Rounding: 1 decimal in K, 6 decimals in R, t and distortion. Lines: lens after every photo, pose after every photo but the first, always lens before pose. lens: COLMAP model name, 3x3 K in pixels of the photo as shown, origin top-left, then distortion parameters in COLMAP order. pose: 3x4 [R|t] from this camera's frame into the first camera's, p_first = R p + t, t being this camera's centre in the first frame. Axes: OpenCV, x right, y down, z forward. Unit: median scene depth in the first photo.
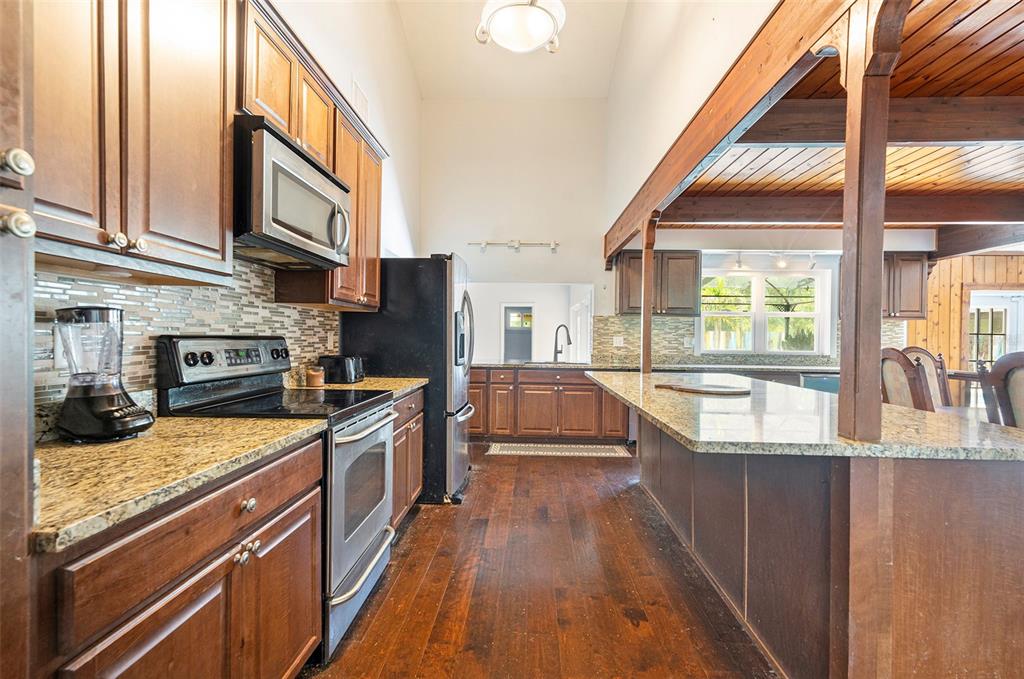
lens RADIAL K [[446.3, 0, 511.3], [0, 446.3, 332.7], [0, 0, 1]] dist [0.001686, -0.007630]
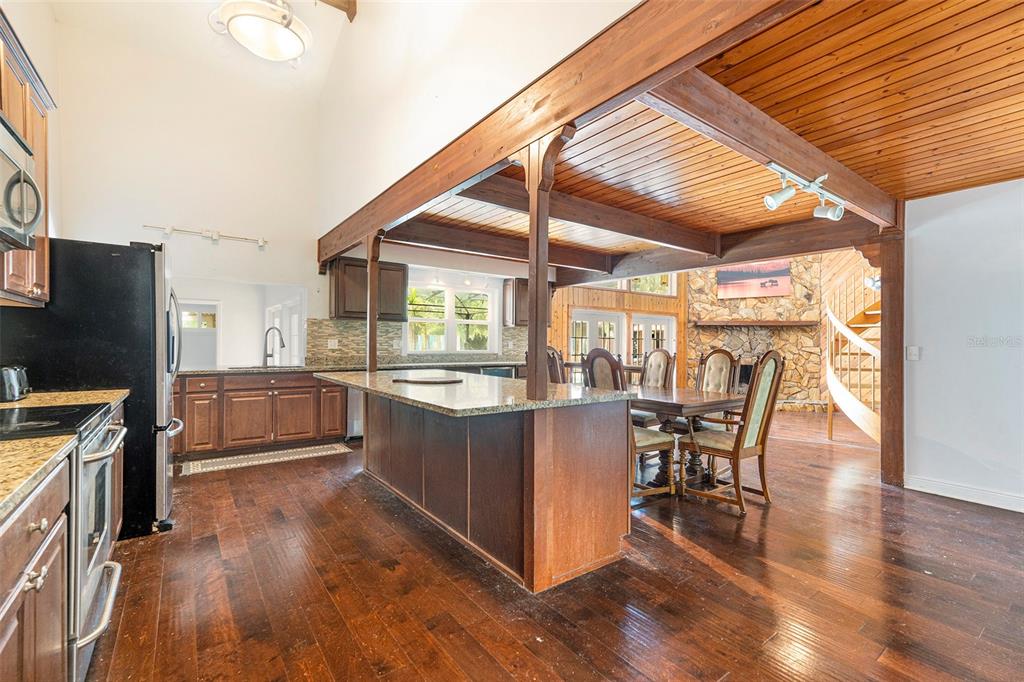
lens RADIAL K [[445.5, 0, 512.0], [0, 445.5, 341.0], [0, 0, 1]] dist [0.000470, 0.000120]
pose [[0.776330, -0.002092, 0.630324, -0.126383], [-0.005636, 0.999931, 0.010260, -0.000820], [-0.630302, -0.011517, 0.776265, -0.089880]]
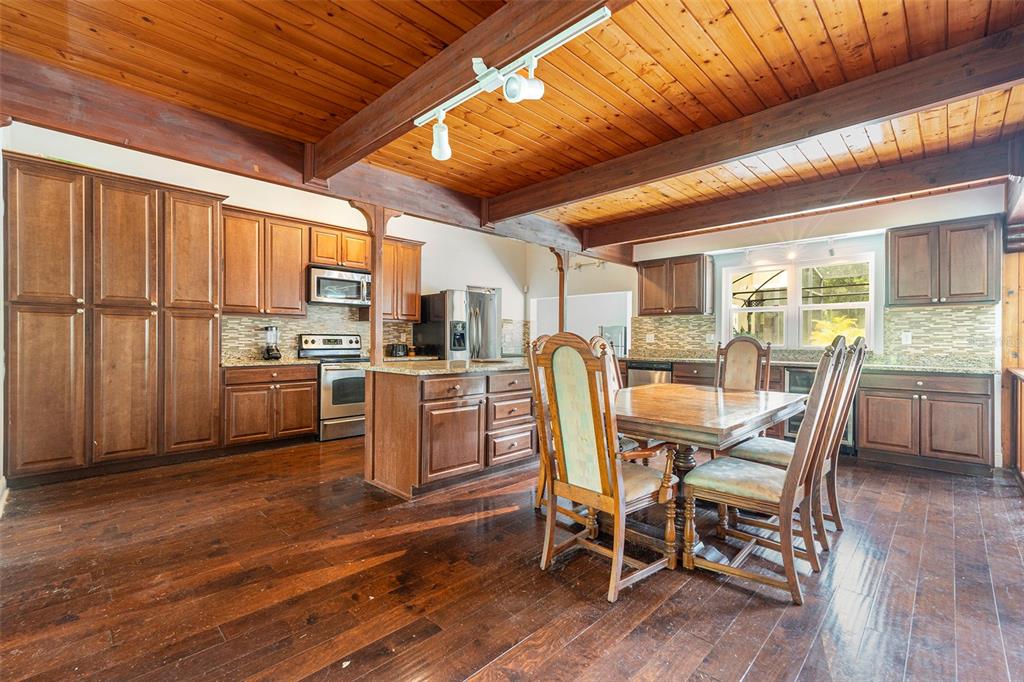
lens RADIAL K [[447.9, 0, 512.0], [0, 447.9, 341.0], [0, 0, 1]] dist [0.027634, 0.000017]
pose [[0.745245, -0.008176, -0.666741, 1.081770], [0.012300, 0.999923, 0.001487, 0.029135], [0.666677, -0.009309, 0.745288, -0.176575]]
